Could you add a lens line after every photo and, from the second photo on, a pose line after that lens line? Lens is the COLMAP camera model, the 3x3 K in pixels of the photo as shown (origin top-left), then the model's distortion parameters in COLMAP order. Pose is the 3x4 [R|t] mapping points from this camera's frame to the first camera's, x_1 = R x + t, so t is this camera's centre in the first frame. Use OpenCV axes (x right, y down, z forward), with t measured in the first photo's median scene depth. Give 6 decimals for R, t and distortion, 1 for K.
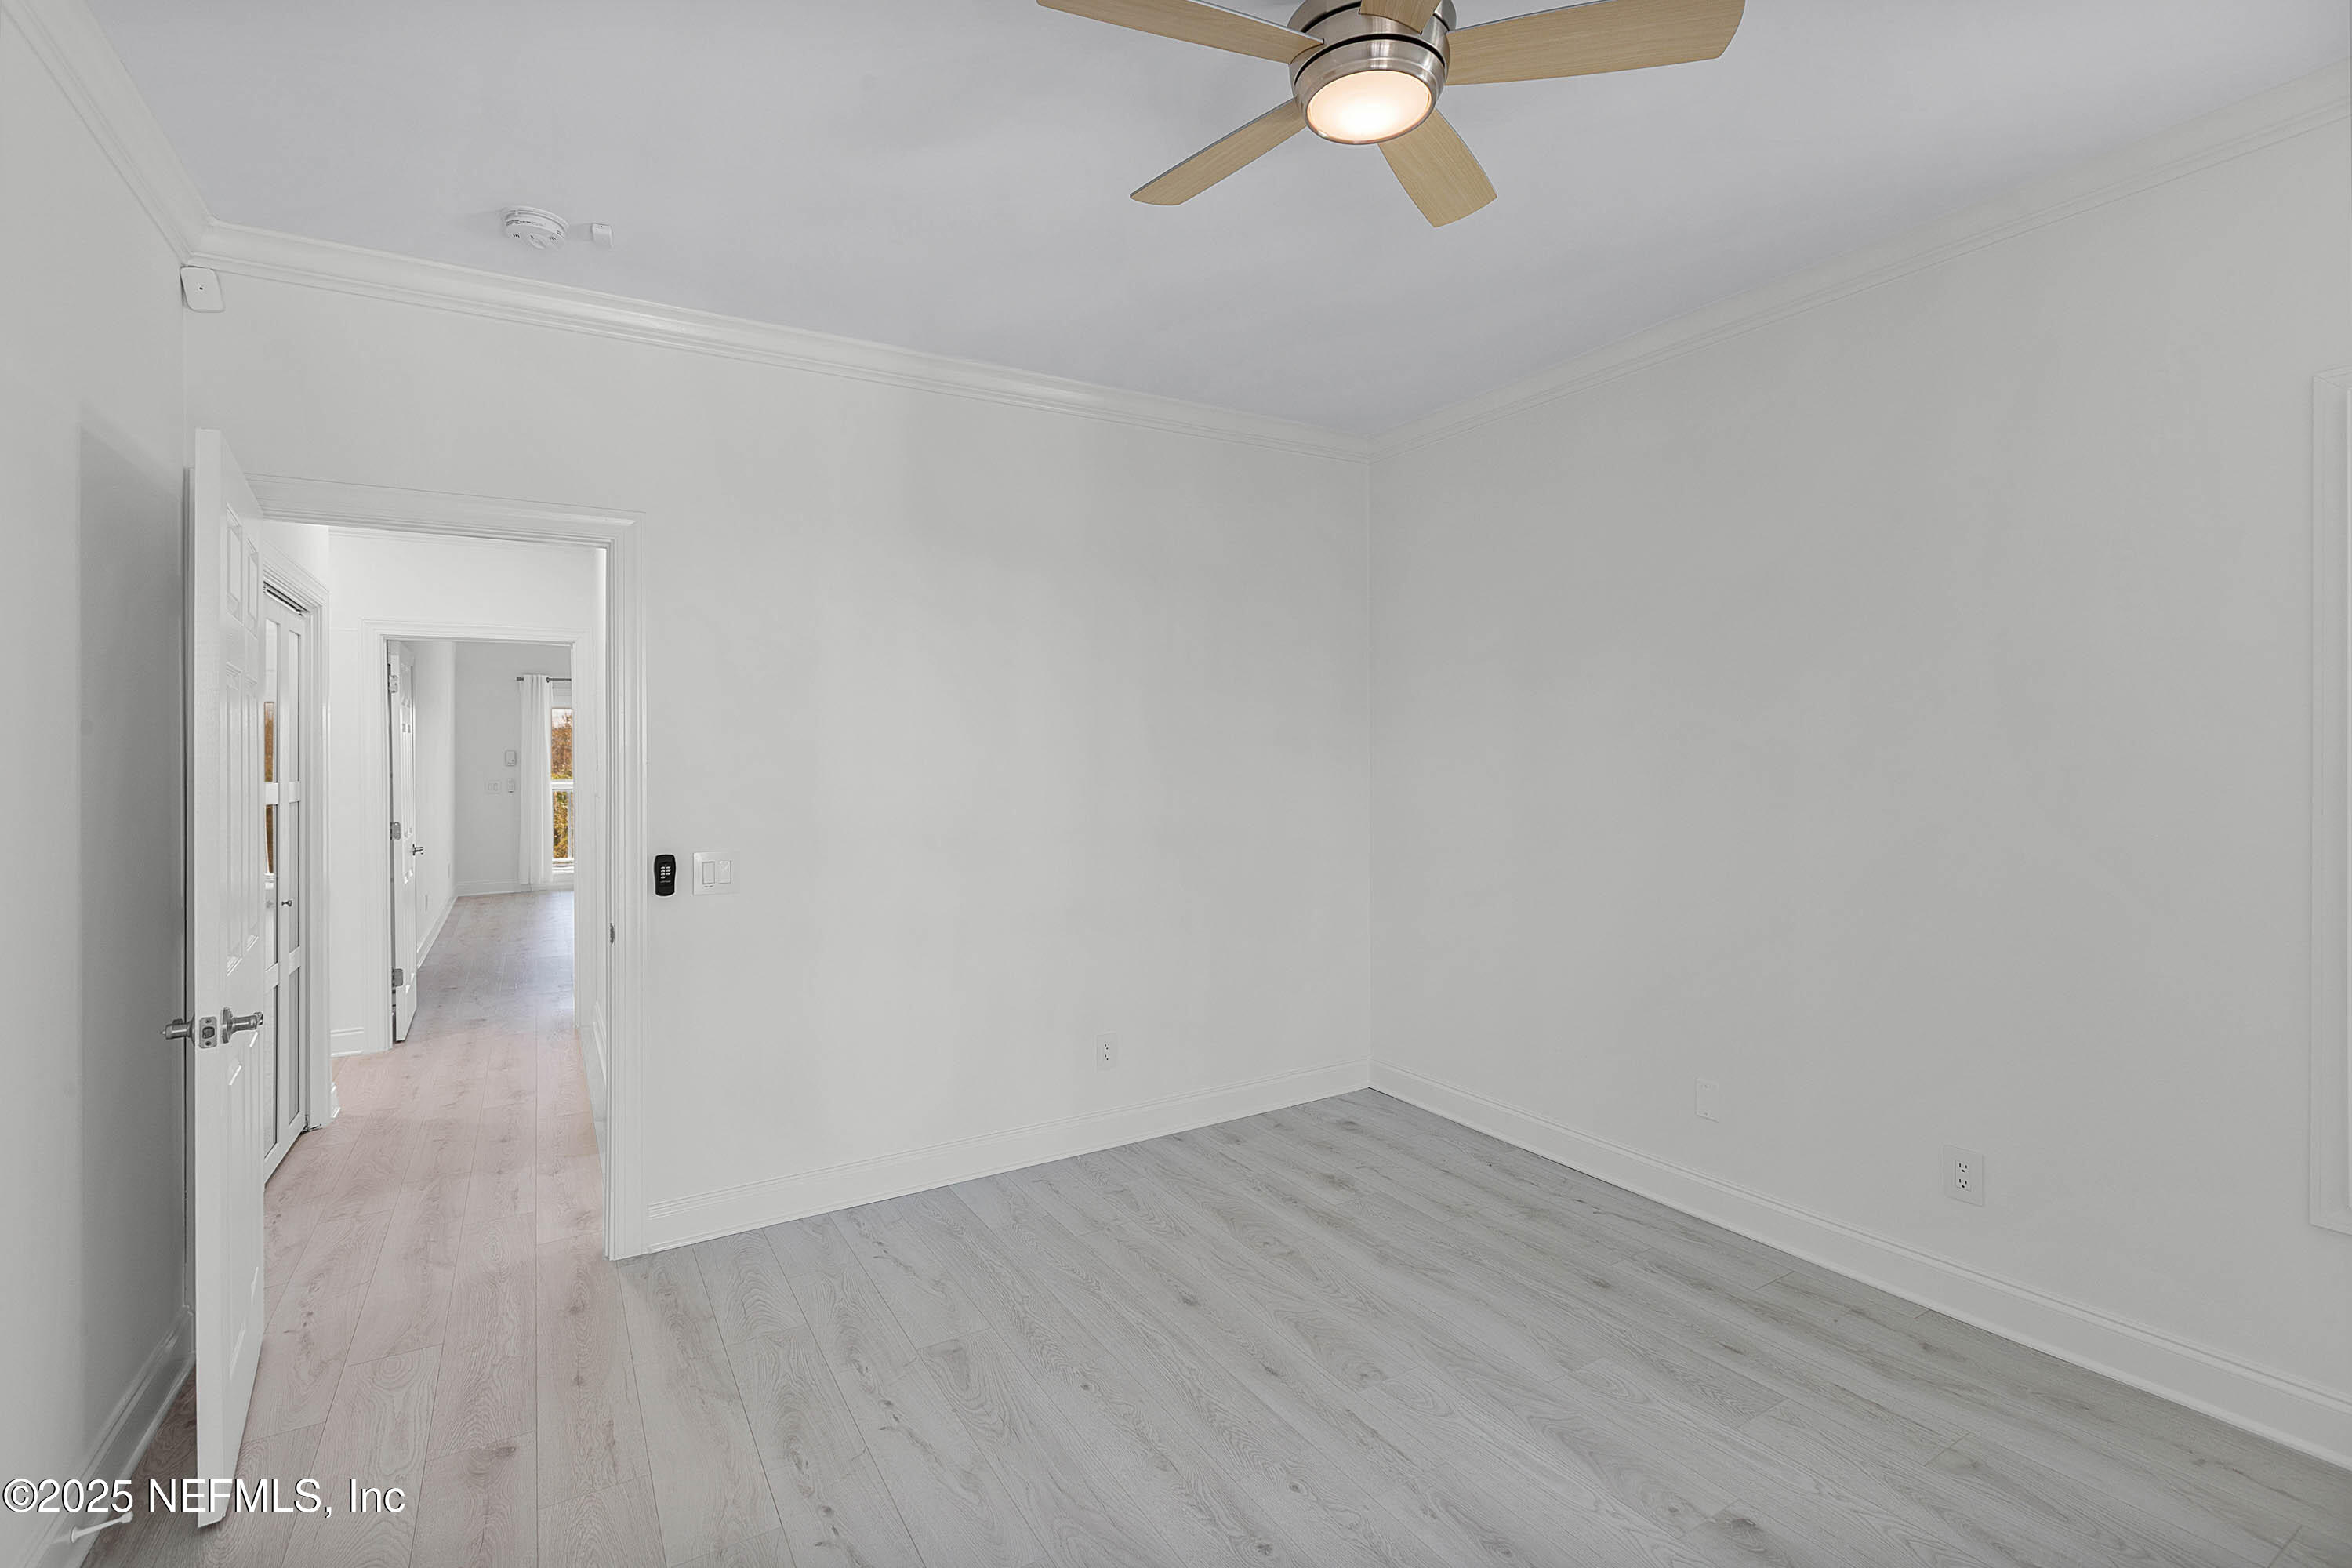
lens RADIAL K [[1045.7, 0, 1184.0], [0, 1045.7, 768.8], [0, 0, 1]] dist [-0.003077, -0.000839]
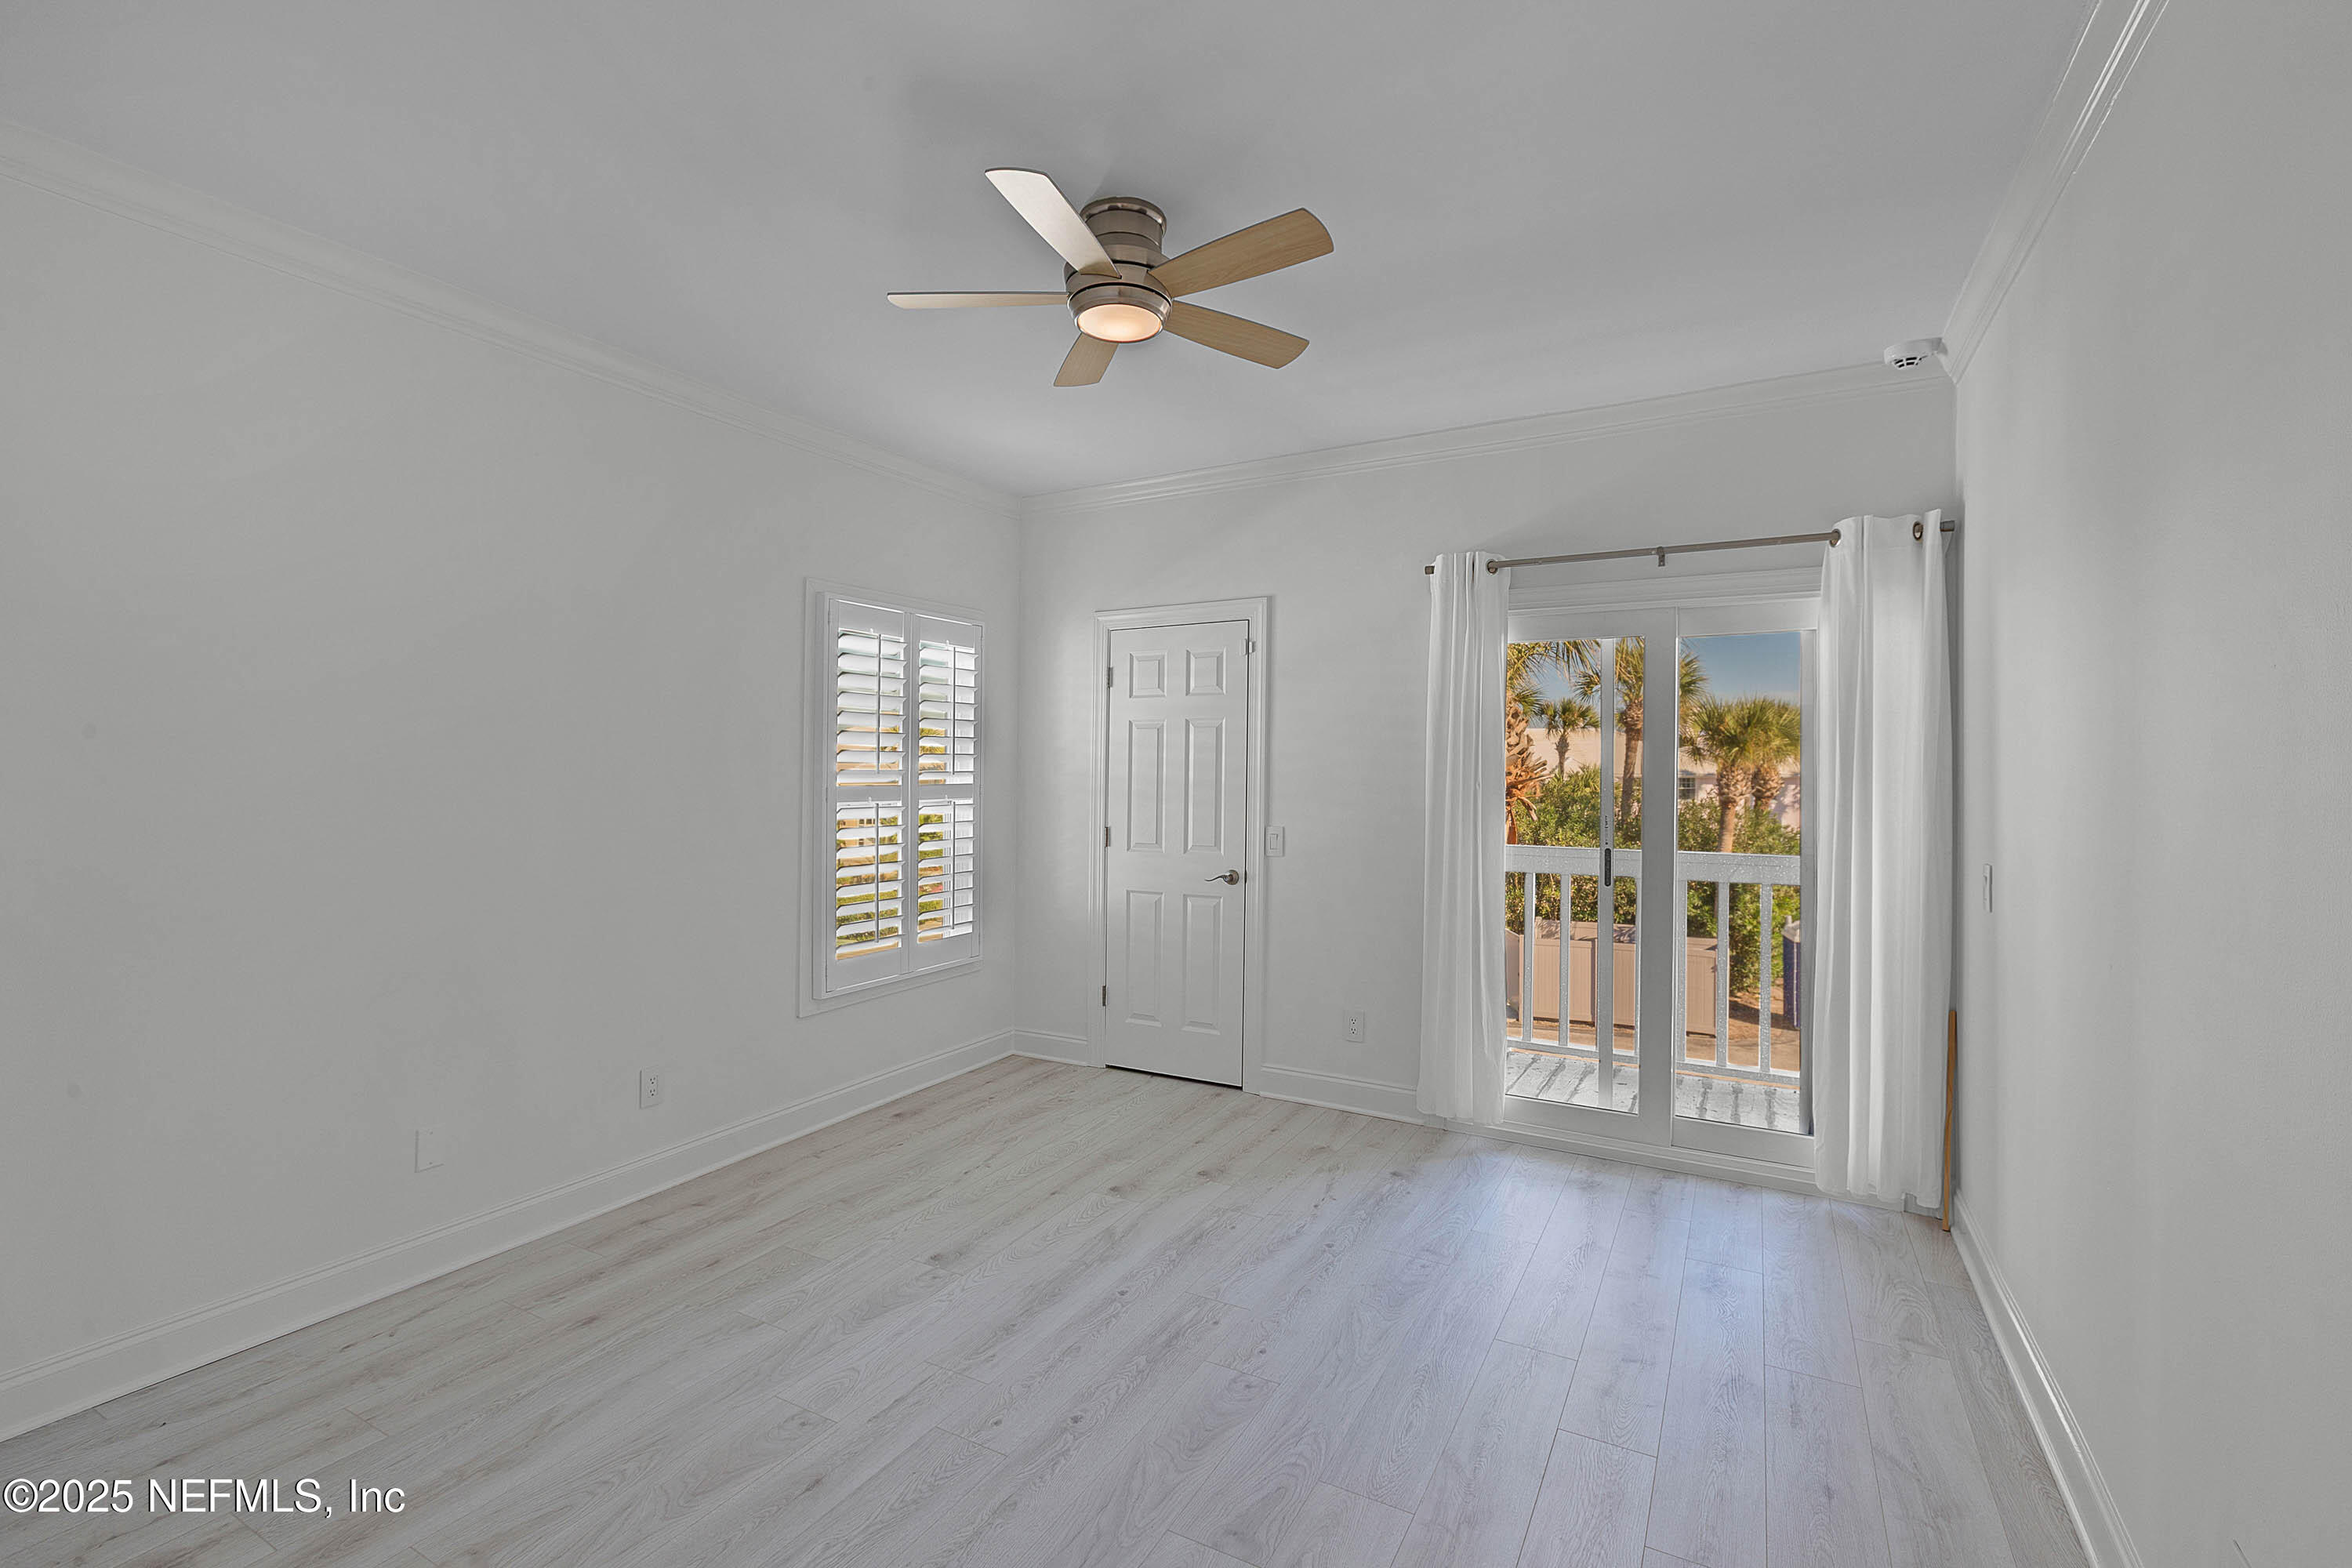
lens RADIAL K [[1045.7, 0, 1185.3], [0, 1045.7, 783.5], [0, 0, 1]] dist [-0.003077, -0.000839]
pose [[-0.499567, 0.000079, 0.866275, -0.729910], [0.012794, 0.999892, 0.007286, 0.006408], [-0.866181, 0.014723, -0.499514, 1.053749]]
